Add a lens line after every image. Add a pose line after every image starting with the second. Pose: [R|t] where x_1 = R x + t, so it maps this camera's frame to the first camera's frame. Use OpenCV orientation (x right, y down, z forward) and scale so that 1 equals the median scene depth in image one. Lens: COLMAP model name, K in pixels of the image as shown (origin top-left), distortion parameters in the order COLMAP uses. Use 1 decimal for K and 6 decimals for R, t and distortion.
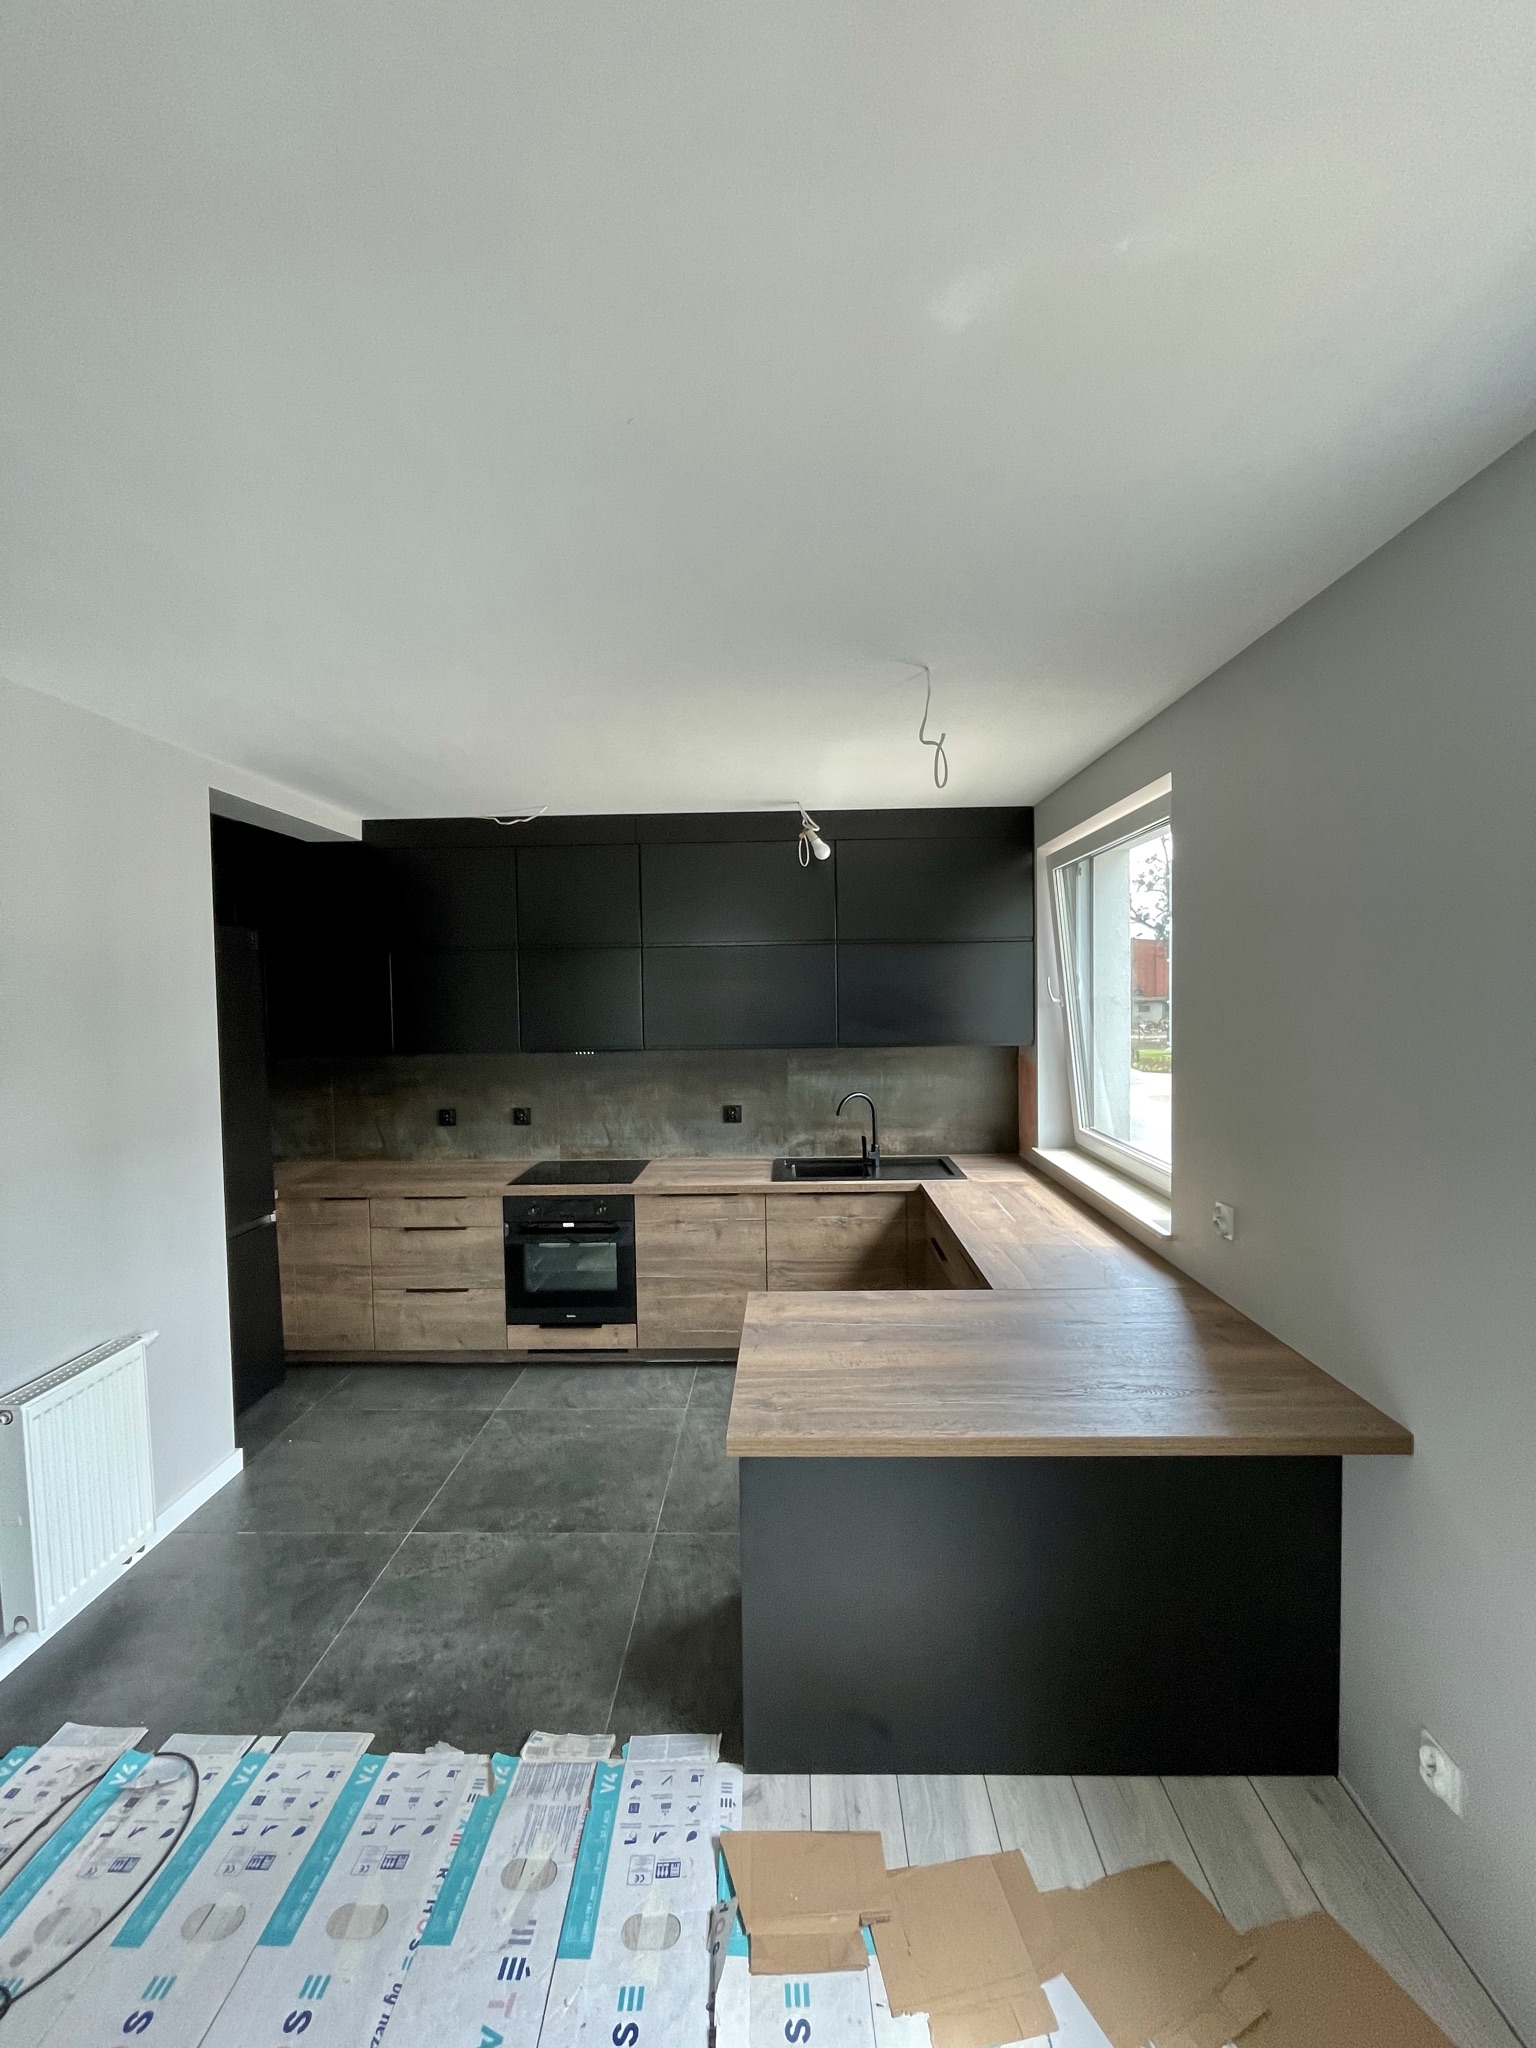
lens RADIAL K [[834.1, 0, 771.0], [0, 834.1, 1015.7], [0, 0, 1]] dist [-0.002965, -0.000094]
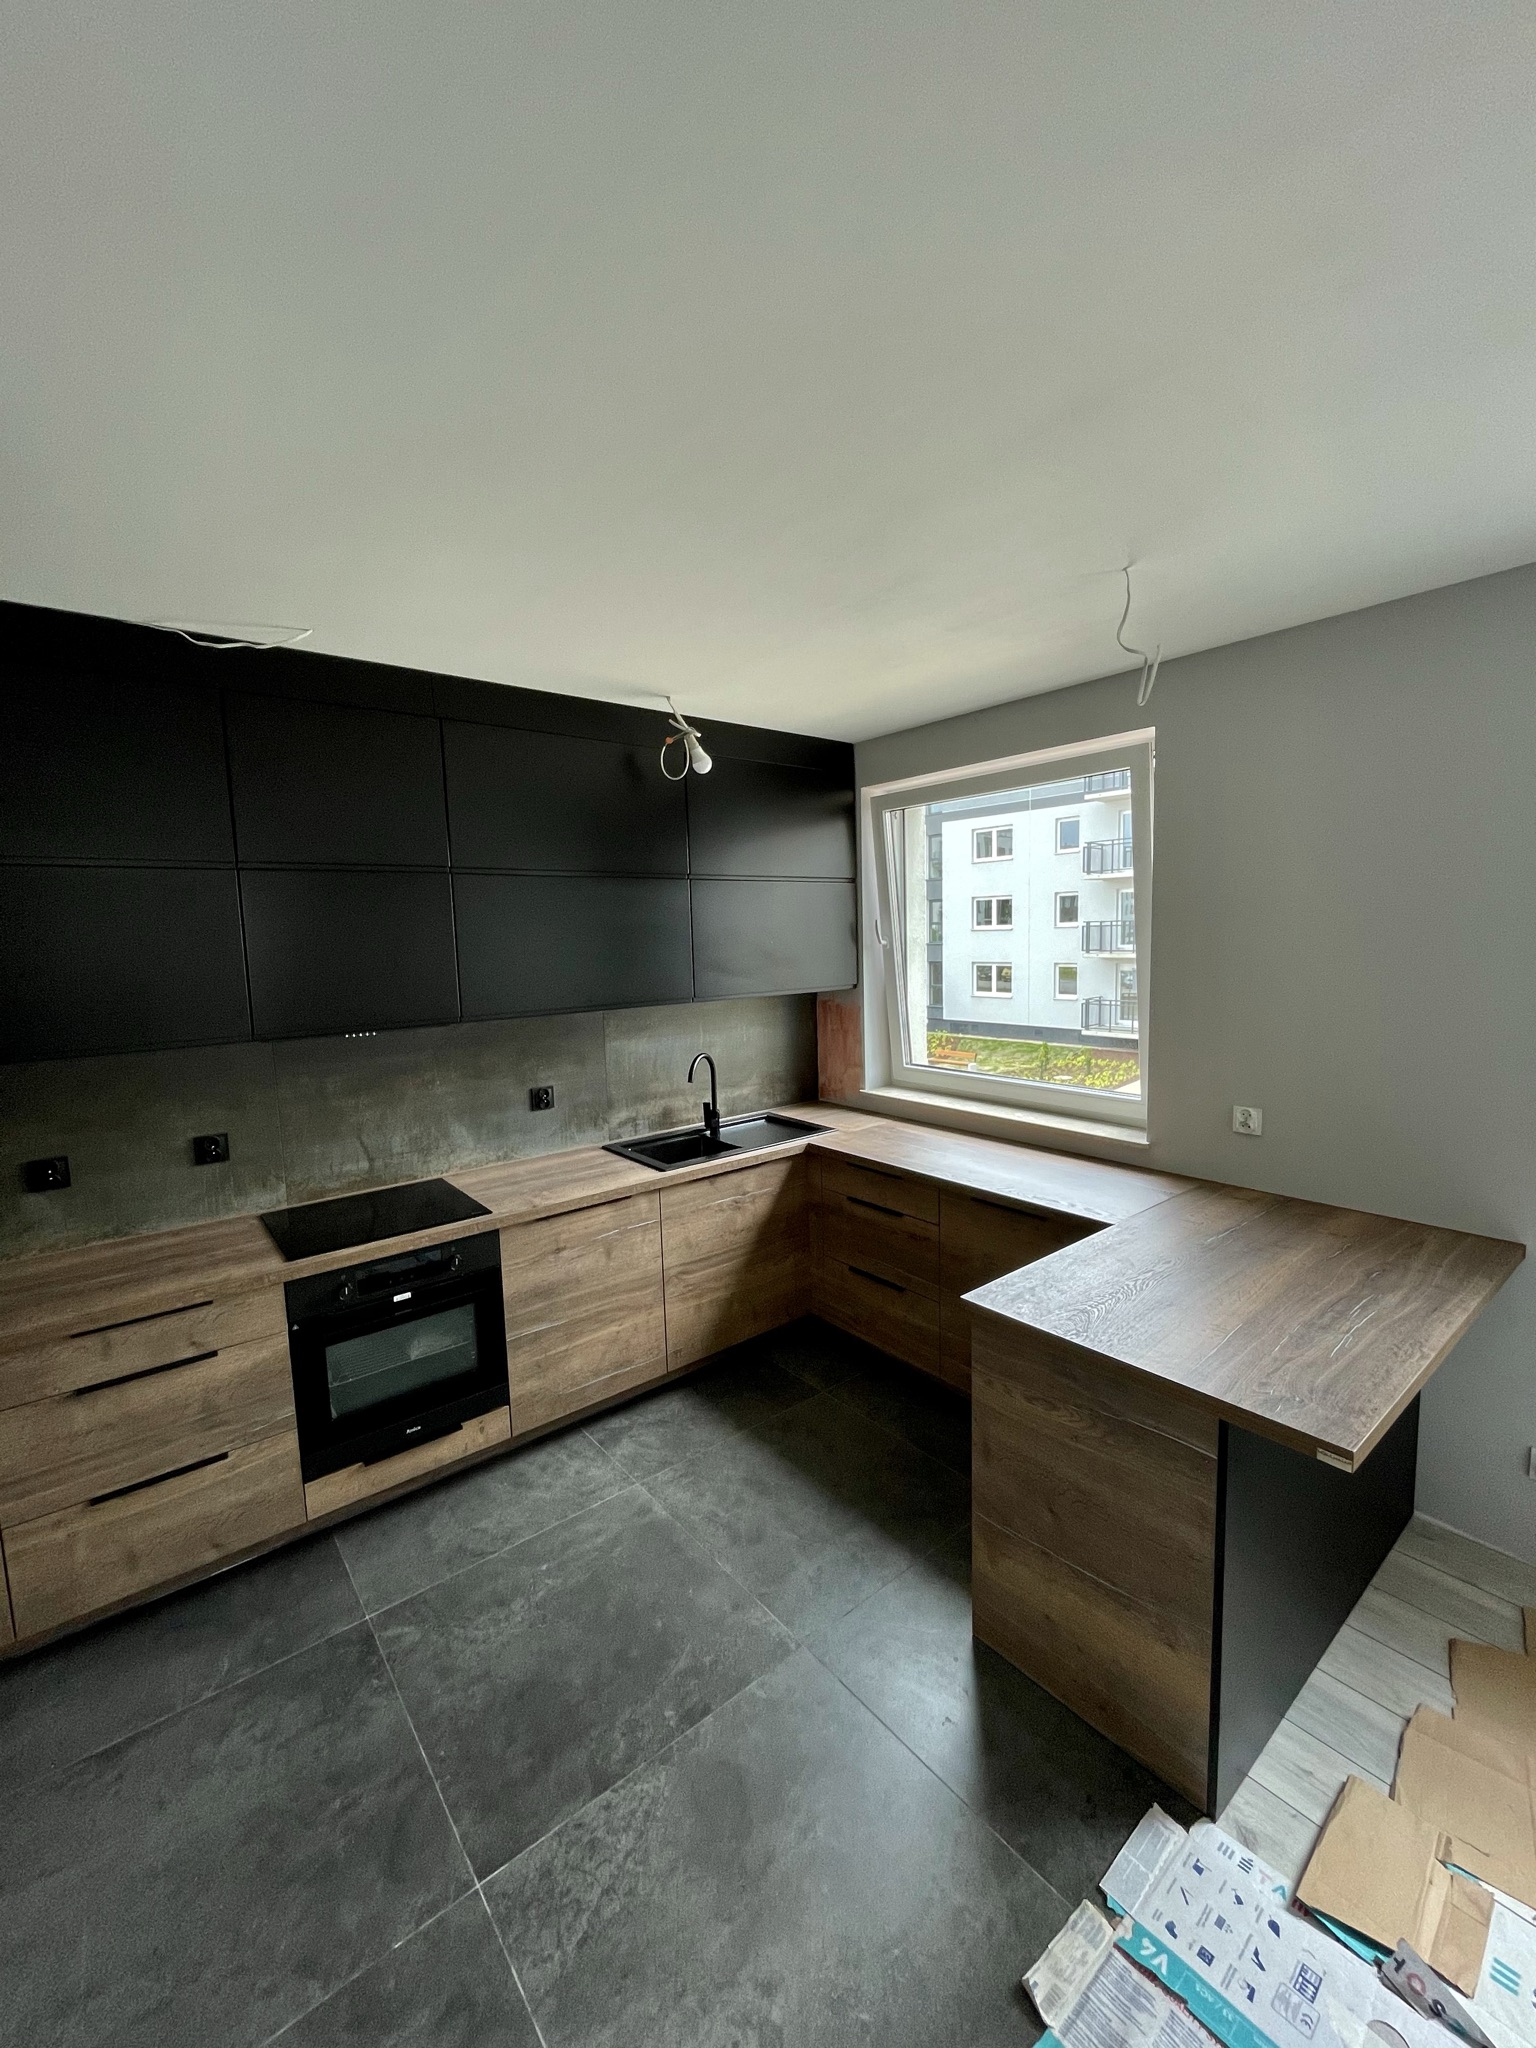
lens RADIAL K [[834.1, 0, 770.6], [0, 834.1, 1017.6], [0, 0, 1]] dist [-0.002965, -0.000094]
pose [[0.761287, -0.071827, 0.644425, -0.428533], [0.034638, 0.996932, 0.070198, -0.003133], [-0.647490, -0.031120, 0.761439, 0.322007]]
